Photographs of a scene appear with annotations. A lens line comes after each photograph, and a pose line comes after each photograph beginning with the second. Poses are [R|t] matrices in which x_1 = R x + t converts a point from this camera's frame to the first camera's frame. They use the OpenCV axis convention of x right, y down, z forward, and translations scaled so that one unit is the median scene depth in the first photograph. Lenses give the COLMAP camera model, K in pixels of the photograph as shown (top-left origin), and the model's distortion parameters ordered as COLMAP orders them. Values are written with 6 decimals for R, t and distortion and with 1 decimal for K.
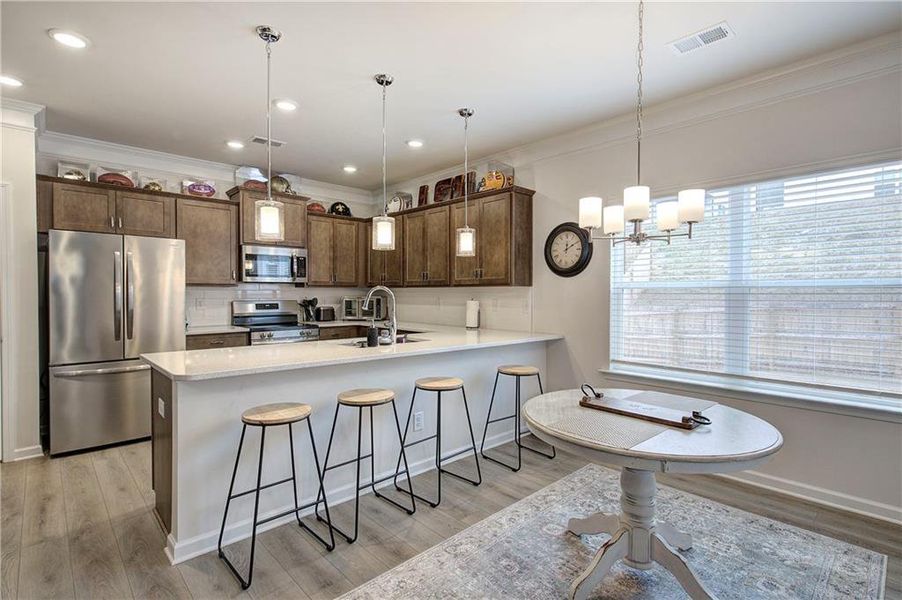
lens RADIAL K [[435.0, 0, 452.1], [0, 435.0, 298.0], [0, 0, 1]] dist [0.002135, -0.000178]
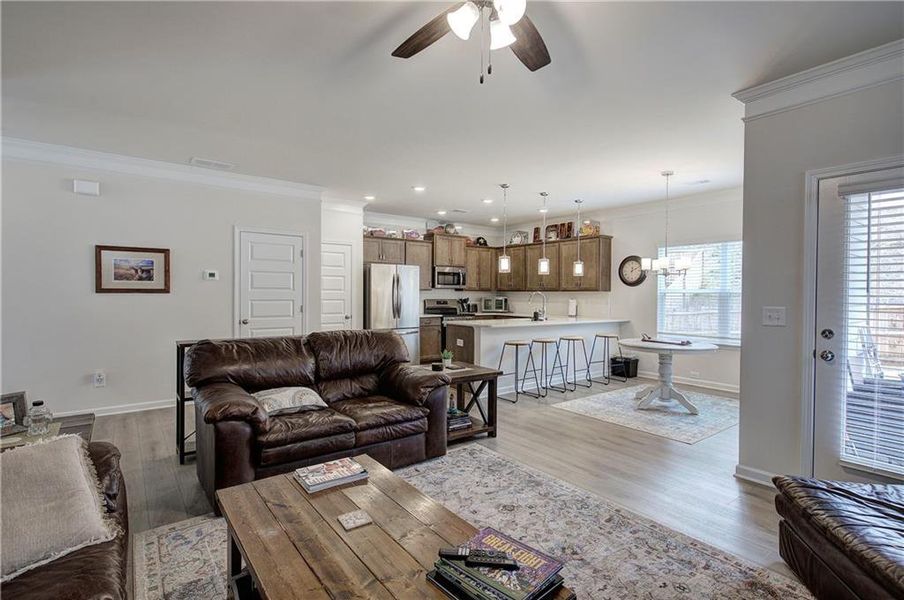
lens RADIAL K [[435.9, 0, 453.1], [0, 435.9, 298.0], [0, 0, 1]] dist [0.002135, -0.000178]
pose [[0.994327, 0.005659, -0.106218, -0.250848], [-0.006073, 0.999975, -0.003571, 0.008793], [0.106195, 0.004195, 0.994336, -0.776552]]
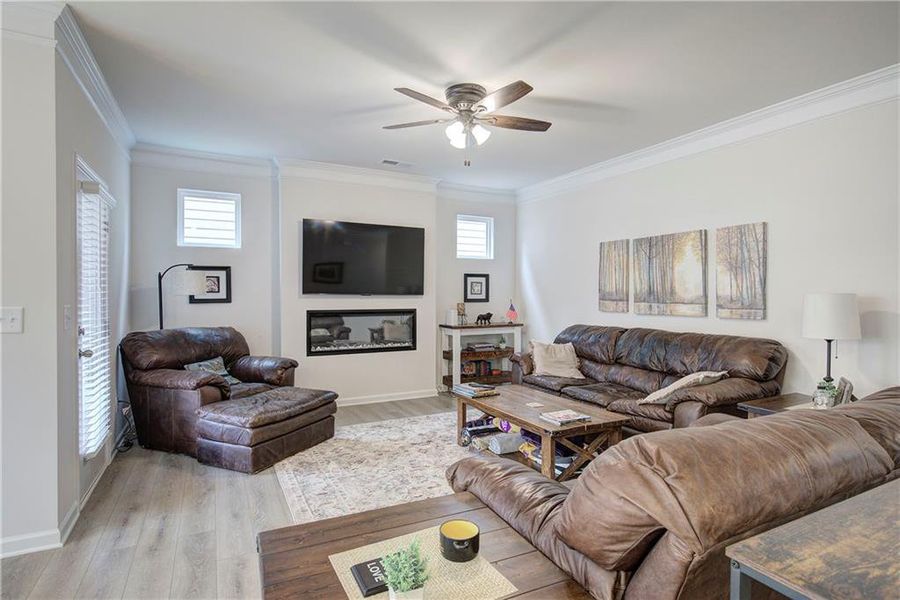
lens RADIAL K [[461.2, 0, 450.0], [0, 461.2, 300.0], [0, 0, 1]] dist [0.003952, -0.000551]
pose [[-0.961490, -0.009308, 0.274683, -0.448802], [-0.002392, 0.999672, 0.025502, -0.005608], [-0.274830, 0.023863, -0.961197, 0.393980]]
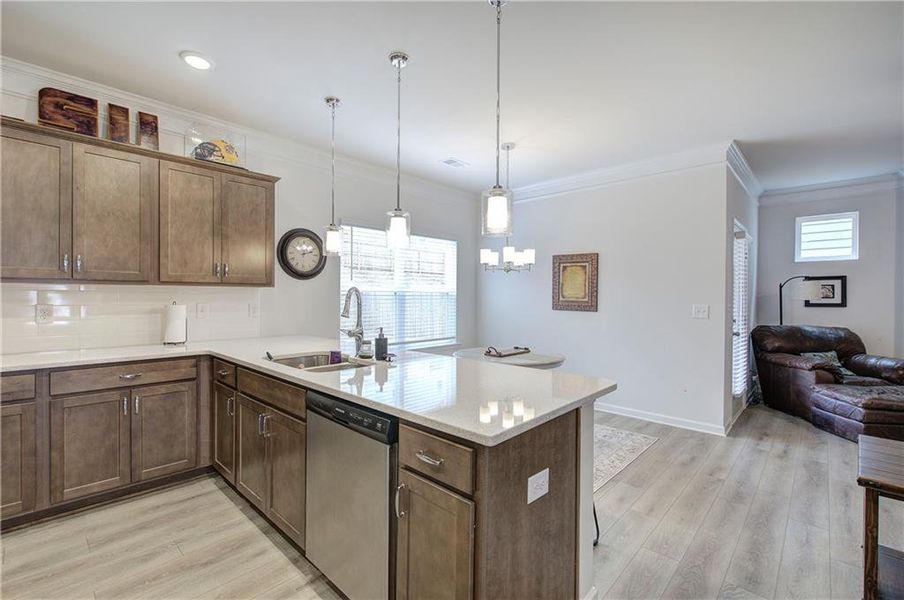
lens RADIAL K [[397.7, 0, 453.3], [0, 397.7, 298.6], [0, 0, 1]] dist [-0.002221, -0.000800]
pose [[-0.064442, -0.010565, 0.997866, -0.675059], [0.004642, 0.999930, 0.010887, -0.010079], [-0.997911, 0.005334, -0.064388, 0.641993]]
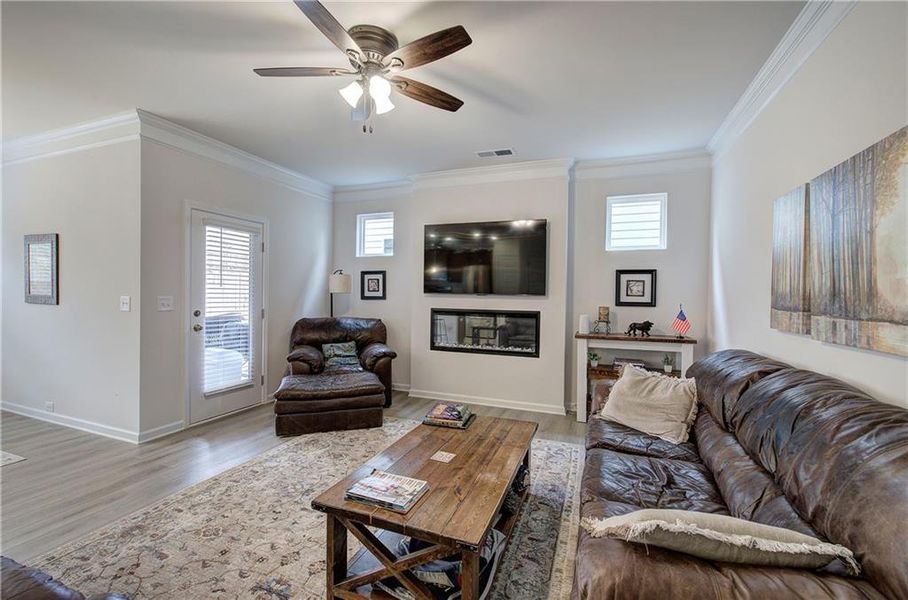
lens RADIAL K [[385.5, 0, 455.8], [0, 385.5, 298.3], [0, 0, 1]] dist [-0.002044, 0.000585]
pose [[-0.432375, -0.020193, 0.901468, -0.784388], [-0.005594, 0.999790, 0.019713, 0.002133], [-0.901676, 0.003481, -0.432397, -0.230527]]
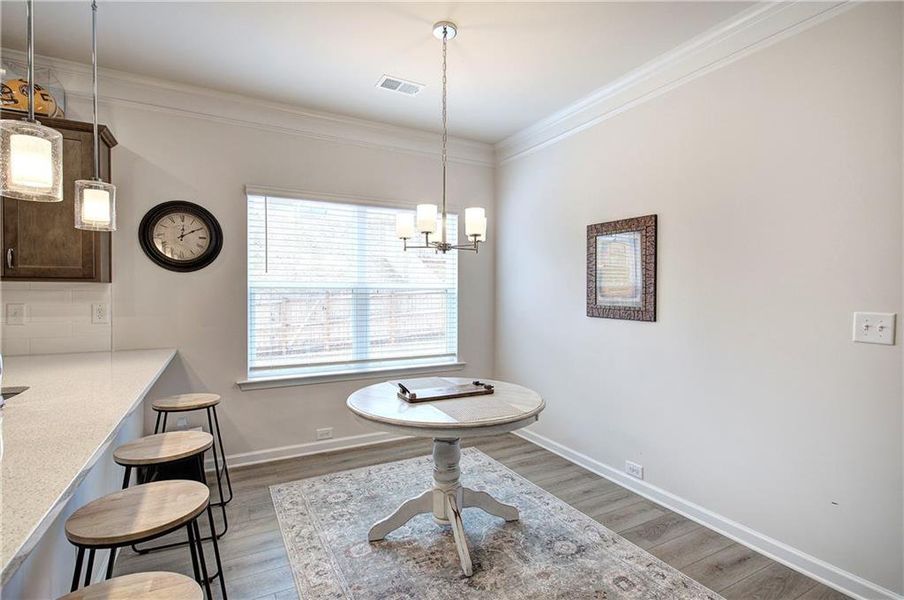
lens RADIAL K [[435.9, 0, 453.1], [0, 435.9, 298.0], [0, 0, 1]] dist [0.002135, -0.000178]
pose [[0.253963, -0.011485, 0.967146, -0.332605], [0.008542, 0.999917, 0.009631, -0.005238], [-0.967176, 0.005815, 0.254040, 0.315028]]
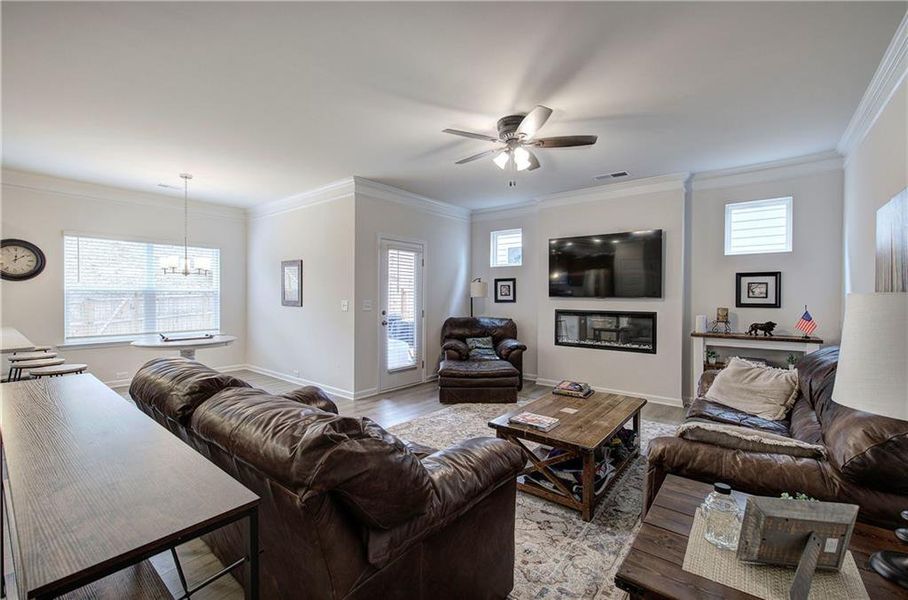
lens RADIAL K [[385.5, 0, 455.8], [0, 385.5, 298.3], [0, 0, 1]] dist [-0.002044, 0.000585]
pose [[-0.142451, -0.008970, 0.989761, -0.985421], [0.005807, 0.999934, 0.009898, 0.000219], [-0.989785, 0.007157, -0.142390, -0.133023]]
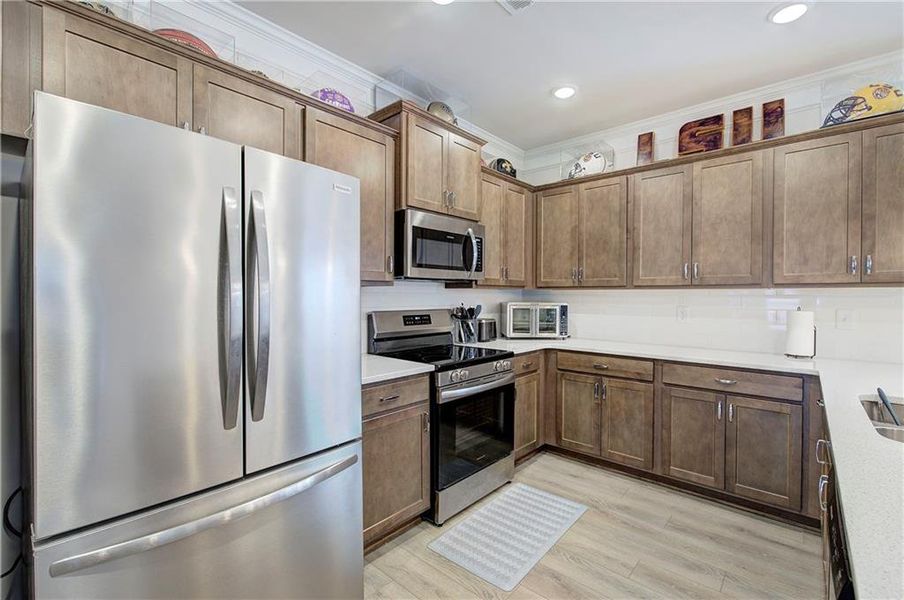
lens RADIAL K [[397.7, 0, 453.3], [0, 397.7, 298.6], [0, 0, 1]] dist [-0.002221, -0.000800]
pose [[0.995834, 0.000999, 0.091183, -0.514472], [-0.000633, 0.999992, -0.004042, -0.009221], [-0.091186, 0.003967, 0.995826, 0.545332]]
